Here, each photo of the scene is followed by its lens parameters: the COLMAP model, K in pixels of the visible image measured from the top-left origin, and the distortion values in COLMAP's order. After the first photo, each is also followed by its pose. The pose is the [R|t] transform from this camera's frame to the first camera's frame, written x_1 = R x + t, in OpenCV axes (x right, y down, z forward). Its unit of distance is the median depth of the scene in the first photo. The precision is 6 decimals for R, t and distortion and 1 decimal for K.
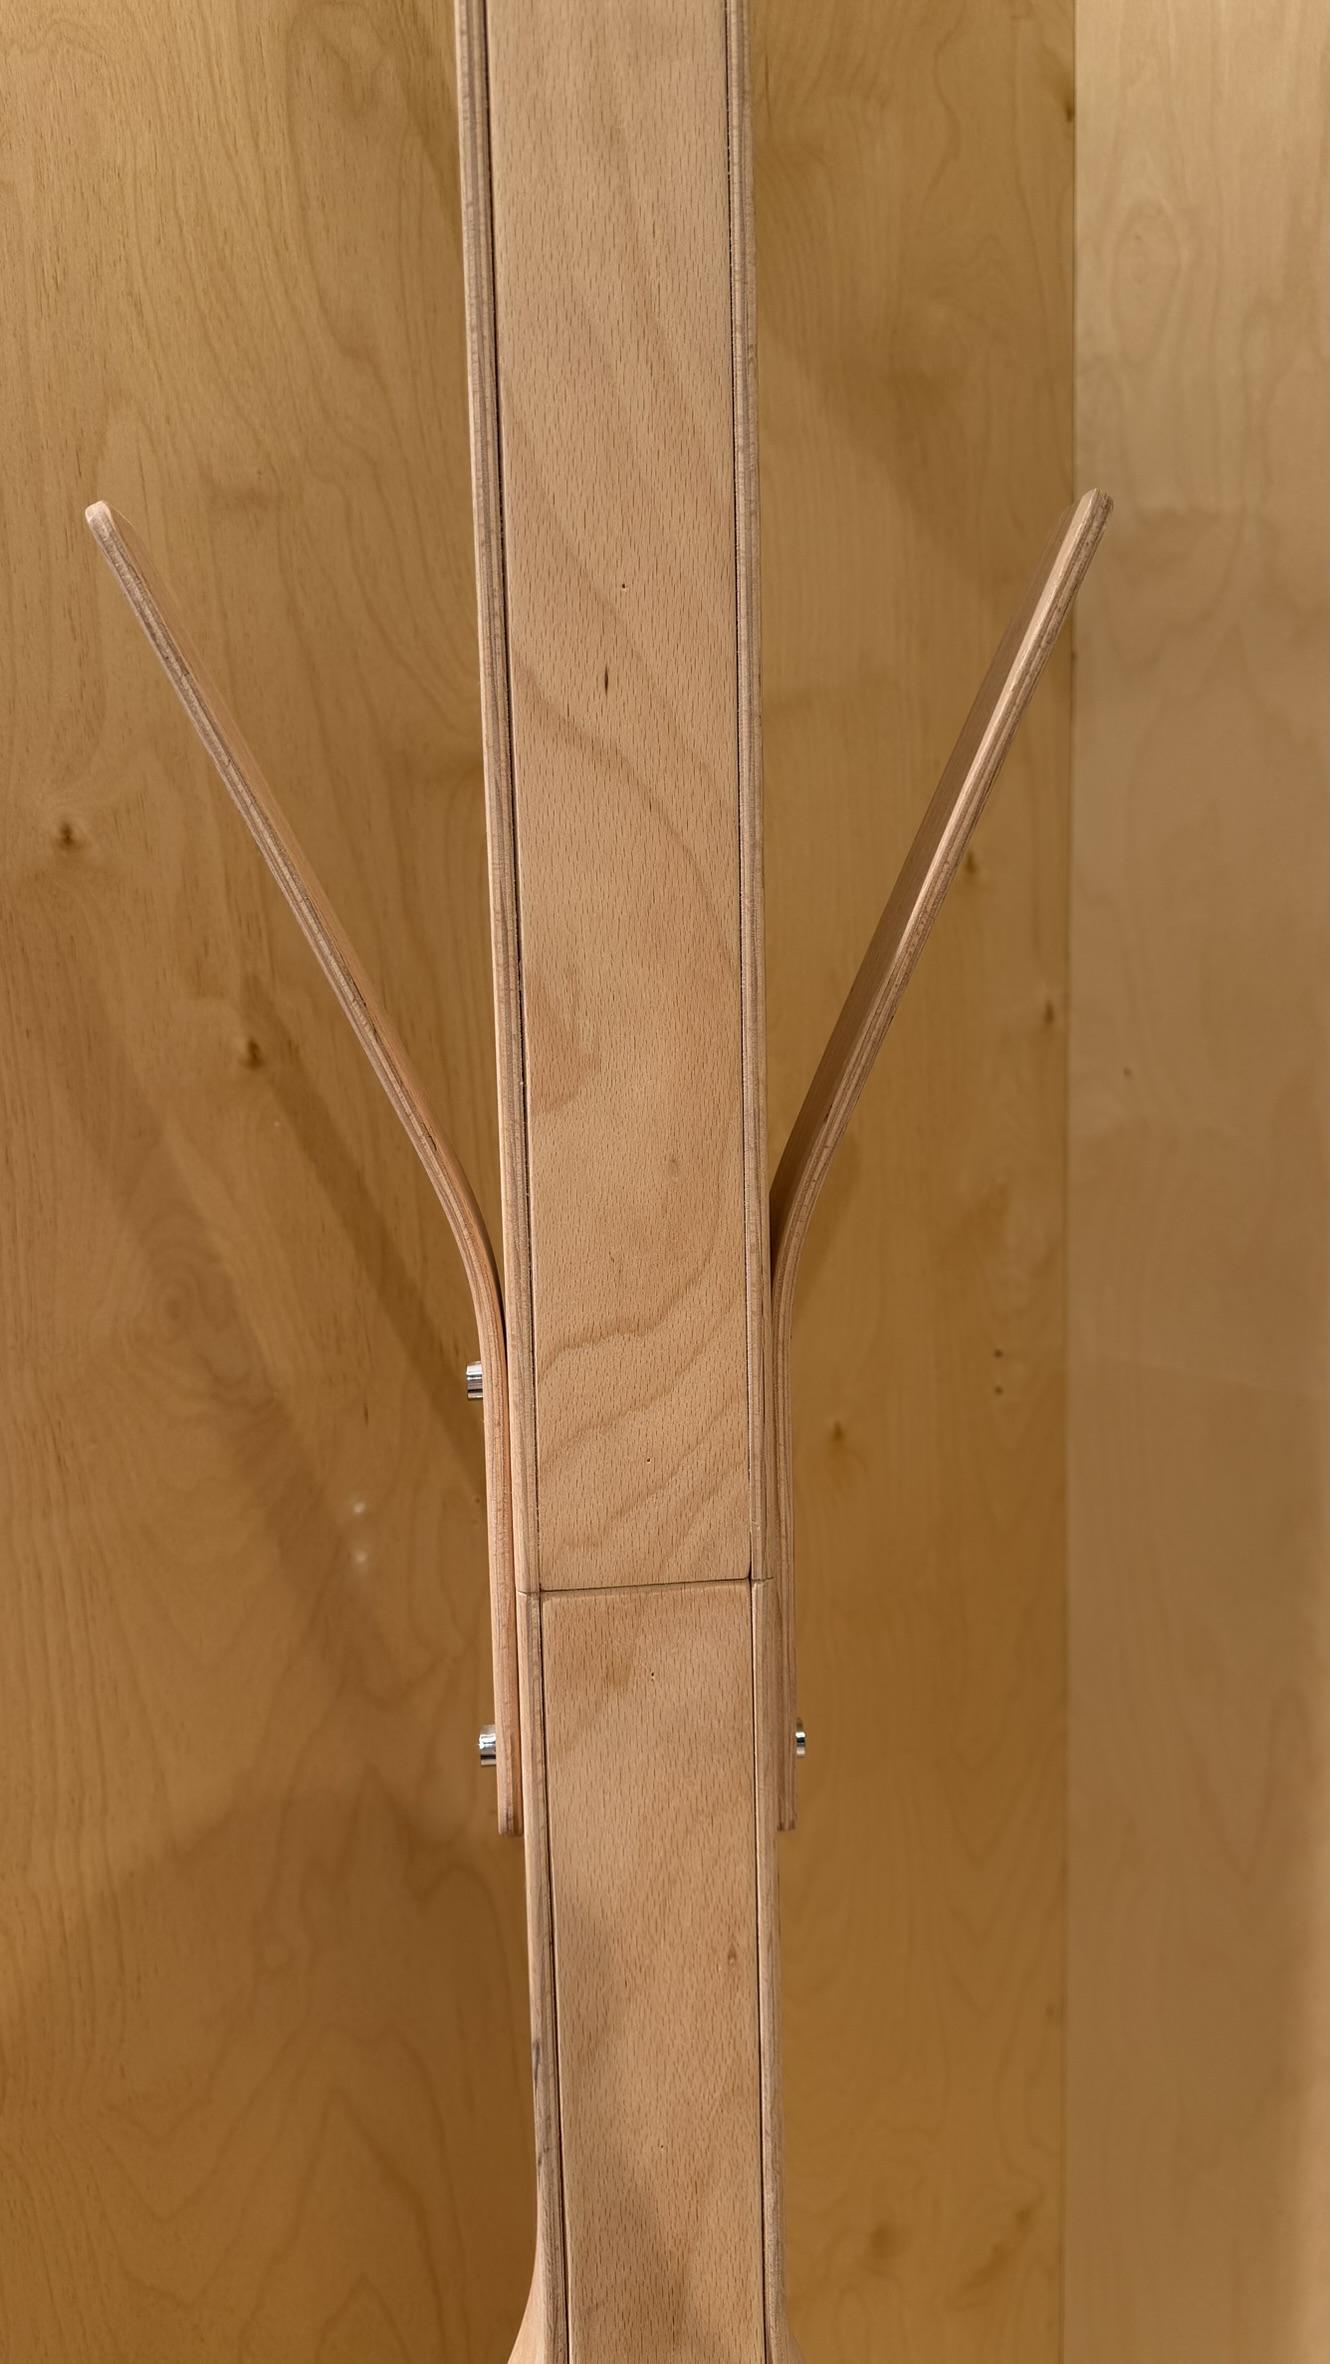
lens RADIAL K [[1693.1, 0, 655.2], [0, 1693.1, 1183.4], [0, 0, 1]] dist [0.058446, -0.111765]
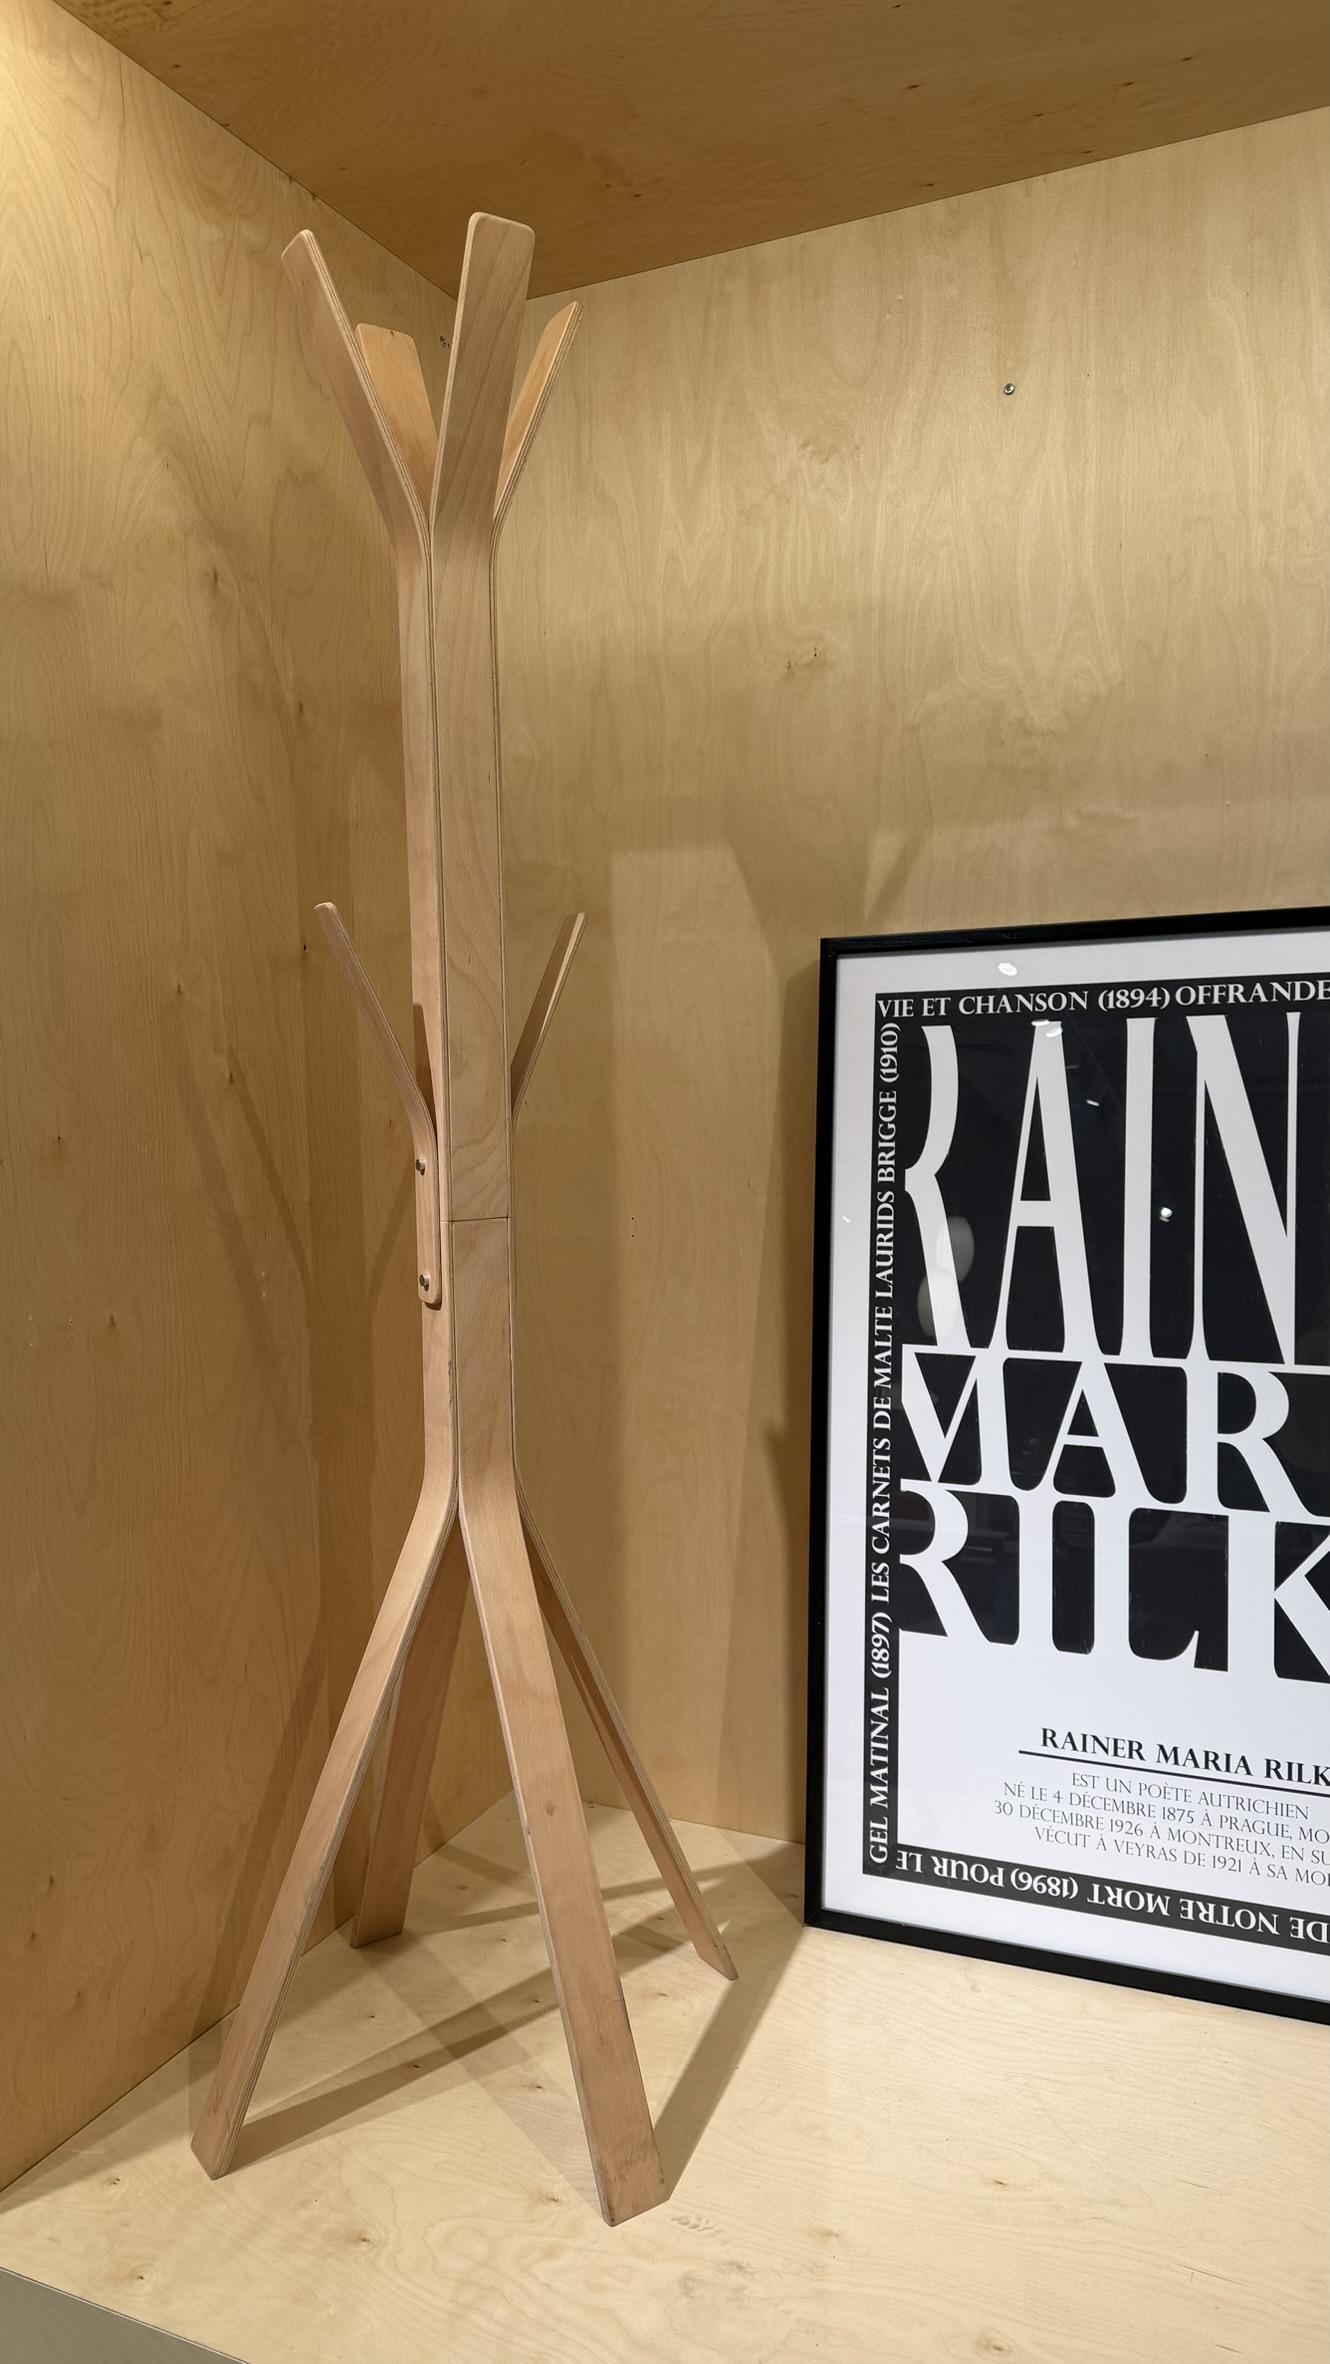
lens RADIAL K [[1672.3, 0, 676.0], [0, 1672.3, 1189.0], [0, 0, 1]] dist [0.108935, -0.150624]
pose [[0.879794, -0.025612, 0.474665, -1.188847], [0.060463, 0.996466, -0.058301, 0.376021], [-0.471495, 0.079993, 0.878233, -2.035127]]
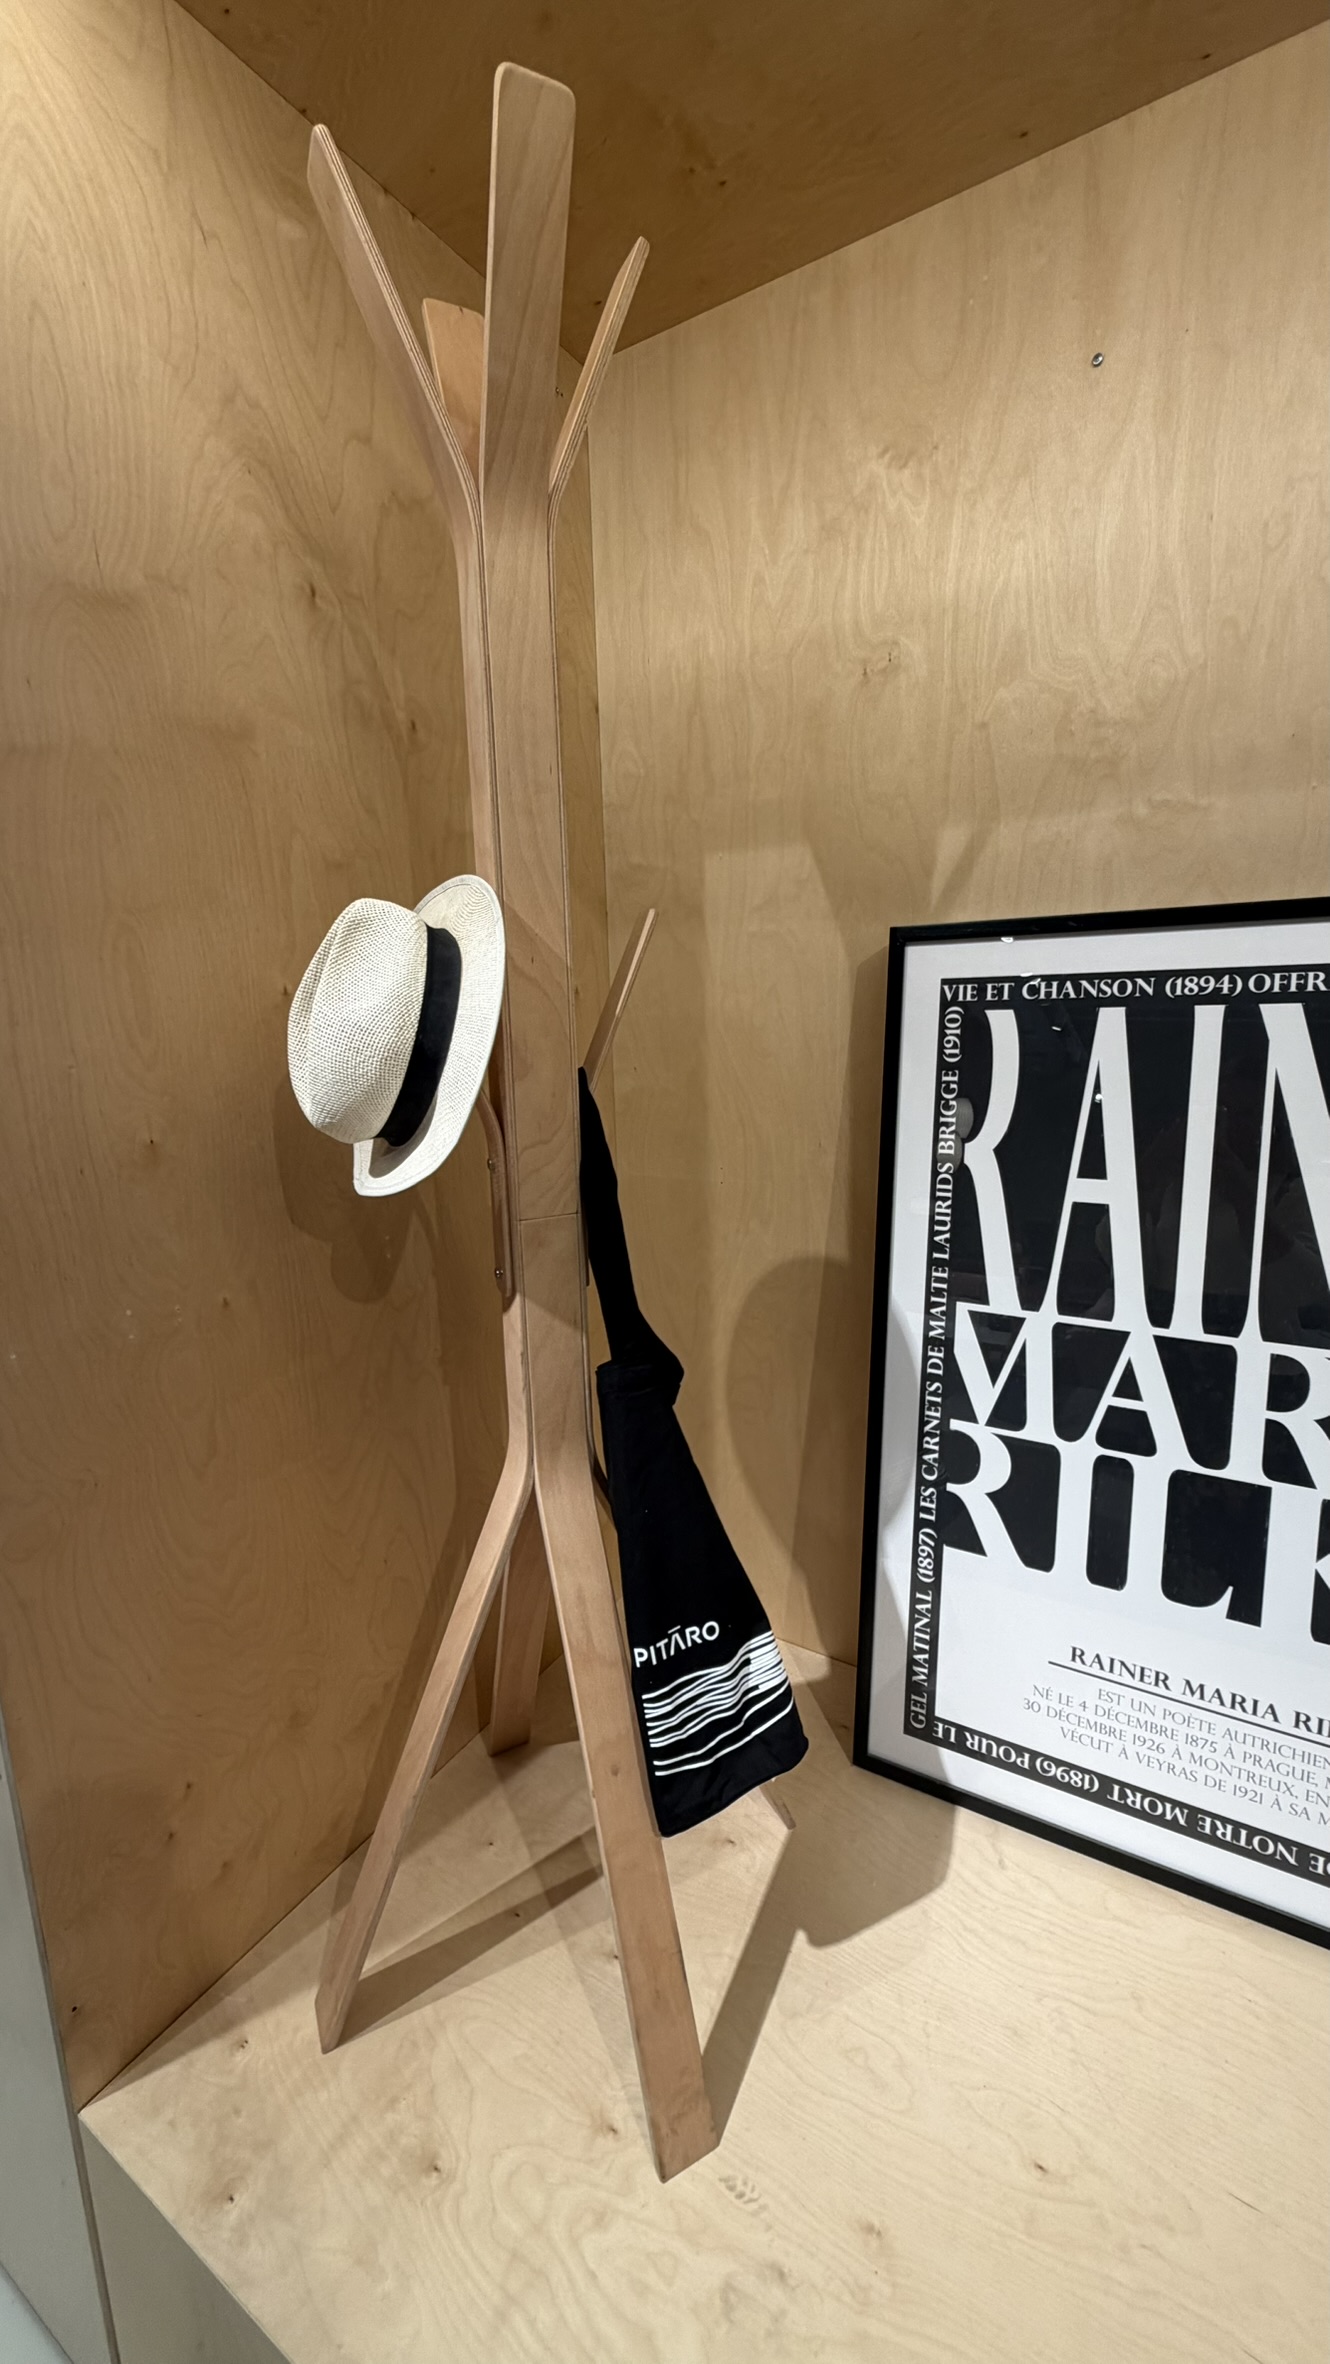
lens RADIAL K [[950.1, 0, 670.7], [0, 950.1, 1175.6], [0, 0, 1]] dist [0.000678, 0.000077]
pose [[0.931203, -0.066393, 0.358403, -0.445418], [0.052845, 0.997473, 0.047477, 0.069915], [-0.360650, -0.025271, 0.932359, -0.872802]]
